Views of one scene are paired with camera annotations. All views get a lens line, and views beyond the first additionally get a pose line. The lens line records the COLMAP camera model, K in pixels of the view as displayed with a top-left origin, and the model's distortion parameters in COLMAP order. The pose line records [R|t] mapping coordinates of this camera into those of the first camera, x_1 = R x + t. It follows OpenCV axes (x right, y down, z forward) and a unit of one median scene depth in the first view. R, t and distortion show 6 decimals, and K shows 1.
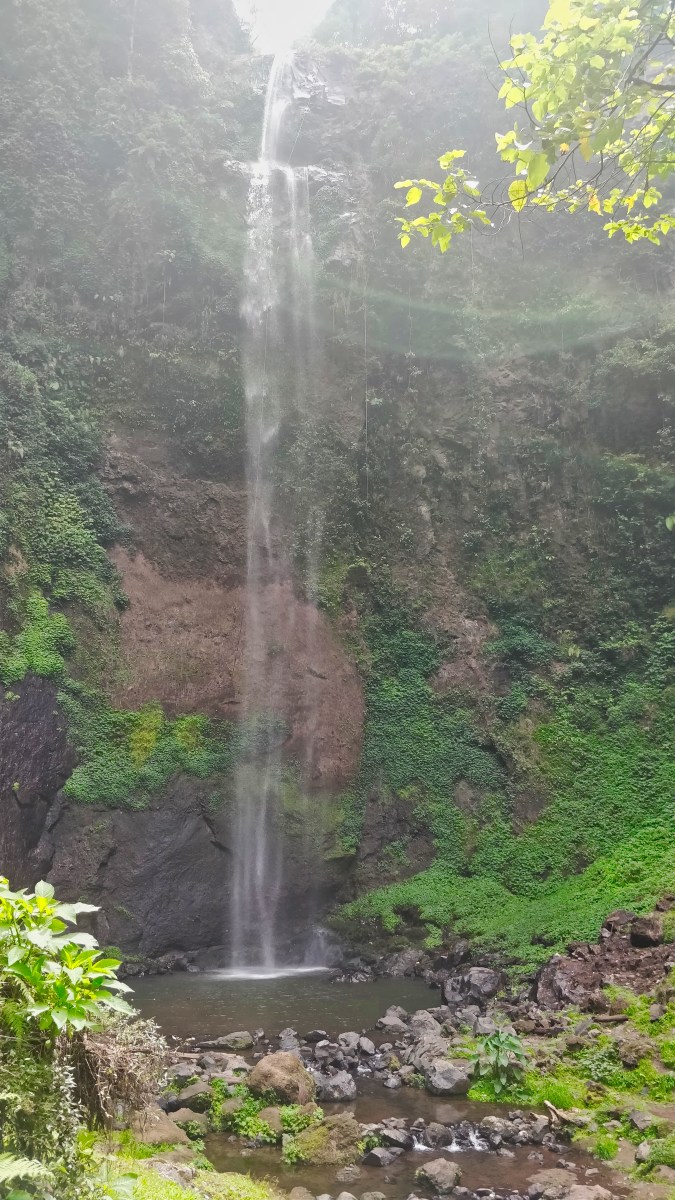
lens RADIAL K [[990.3, 0, 344.2], [0, 990.3, 592.2], [0, 0, 1]] dist [0.165295, -0.324503]
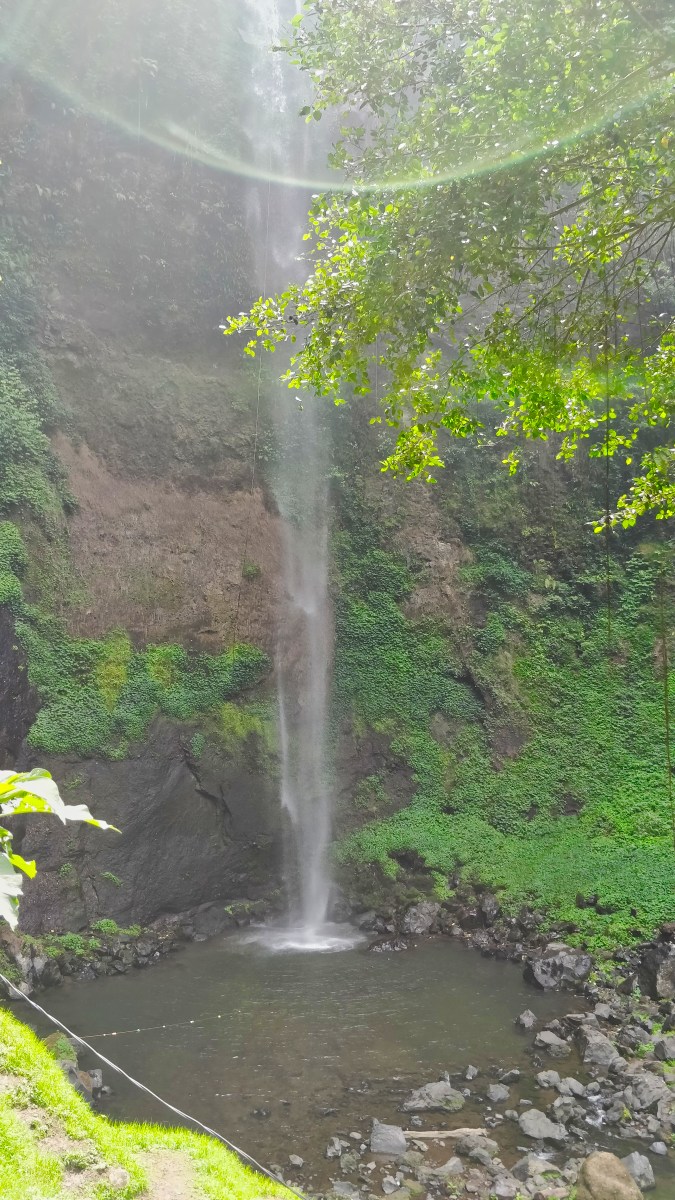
lens RADIAL K [[990.3, 0, 344.2], [0, 990.3, 592.2], [0, 0, 1]] dist [0.165295, -0.324503]
pose [[0.950138, 0.029487, 0.310433, -0.274333], [-0.085188, 0.982195, 0.167441, -0.081256], [-0.299968, -0.185537, 0.935732, 0.148408]]
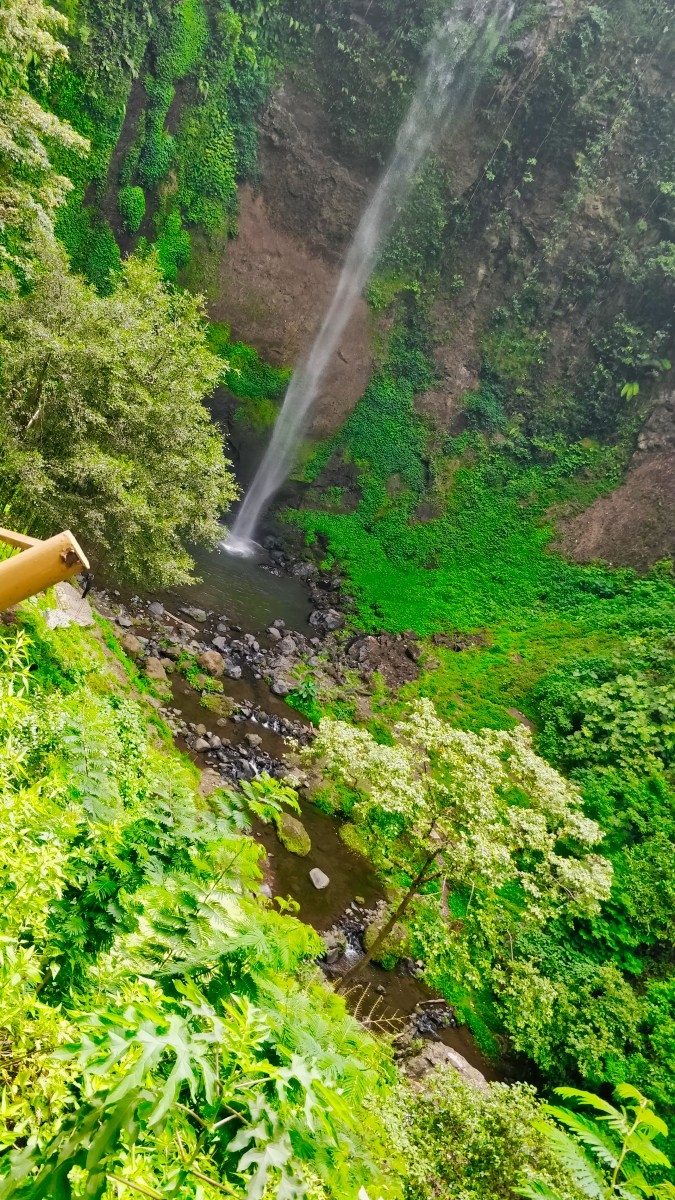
lens RADIAL K [[981.5, 0, 333.9], [0, 981.5, 634.9], [0, 0, 1]] dist [0.153217, -0.385985]
pose [[0.888796, 0.432188, 0.152495, -0.083991], [-0.437905, 0.702687, 0.560776, -0.418666], [0.135205, -0.565194, 0.813803, -0.324289]]
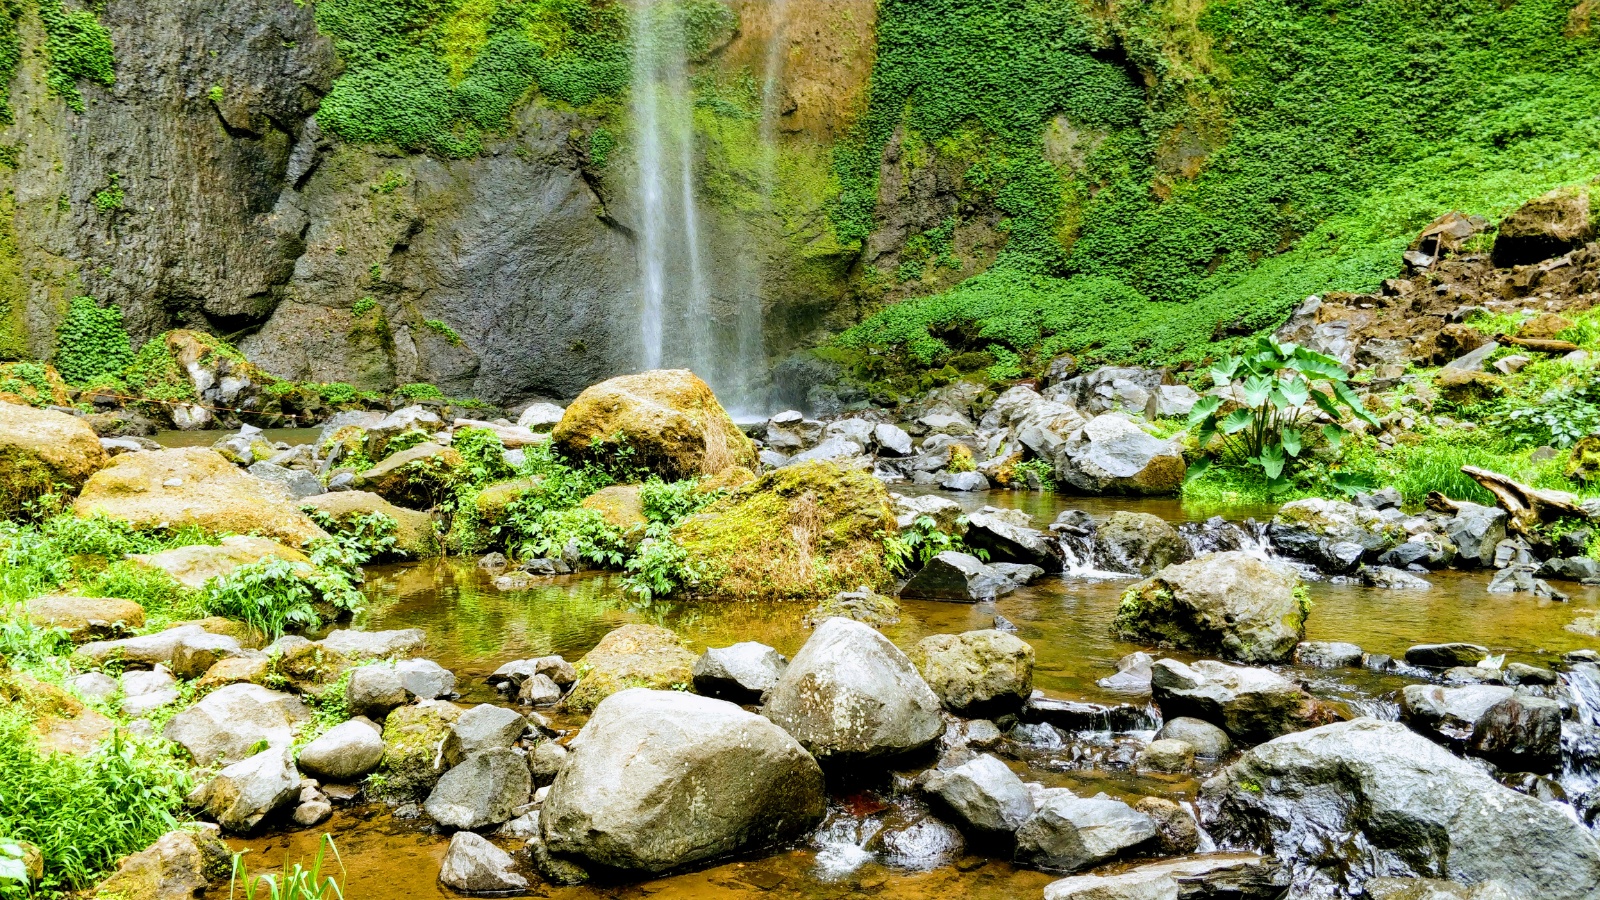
lens RADIAL K [[1333.7, 0, 791.7], [0, 1333.7, 402.8], [0, 0, 1]] dist [0.132345, -0.227241]
pose [[0.999293, -0.004876, -0.037276, 0.000508], [0.013701, 0.970590, 0.240349, 0.164096], [0.035008, -0.240690, 0.969971, 0.252113]]
